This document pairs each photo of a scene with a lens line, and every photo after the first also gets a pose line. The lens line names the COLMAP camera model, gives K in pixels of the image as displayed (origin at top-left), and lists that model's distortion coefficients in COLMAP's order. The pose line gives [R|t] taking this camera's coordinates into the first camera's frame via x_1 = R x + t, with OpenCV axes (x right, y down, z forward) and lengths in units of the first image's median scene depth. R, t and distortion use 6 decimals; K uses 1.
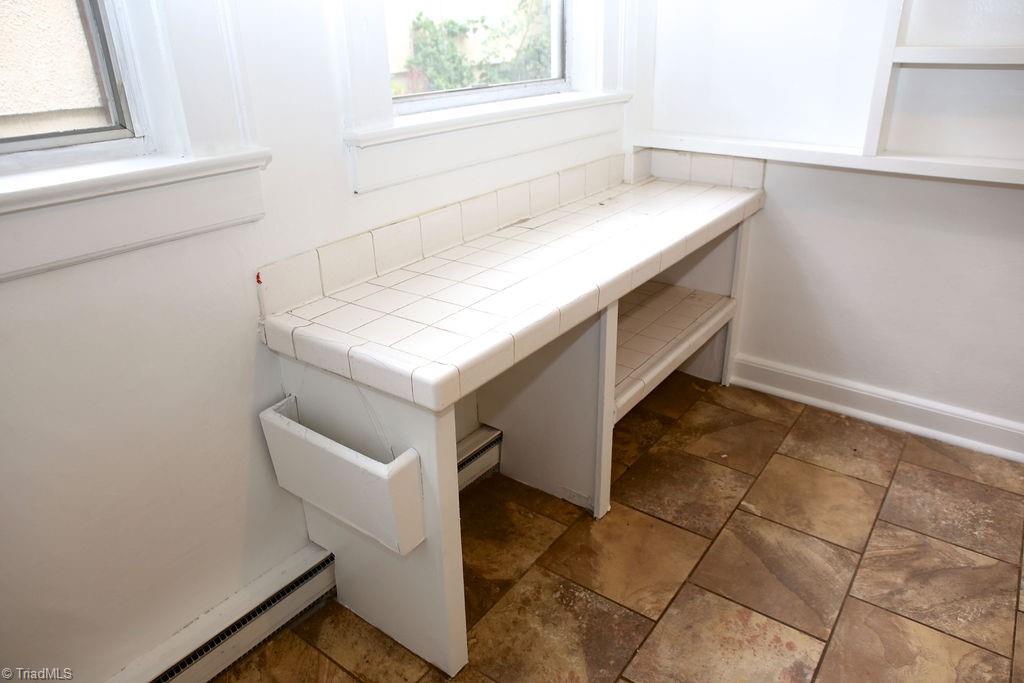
lens RADIAL K [[706.5, 0, 512.0], [0, 706.5, 341.5], [0, 0, 1]] dist [-0.106282, 0.081518]
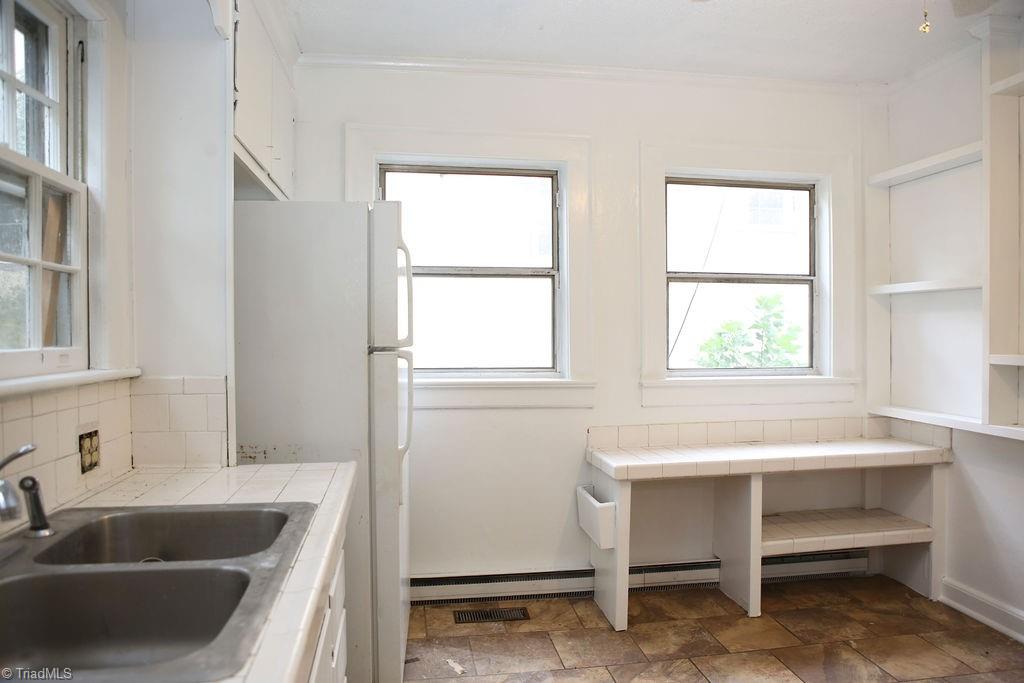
lens RADIAL K [[706.5, 0, 512.0], [0, 706.5, 341.5], [0, 0, 1]] dist [-0.106282, 0.081518]
pose [[0.710434, 0.027465, -0.703228, 0.836389], [-0.298894, 0.916416, -0.266166, 0.255904], [0.637139, 0.399284, 0.659262, -0.665749]]
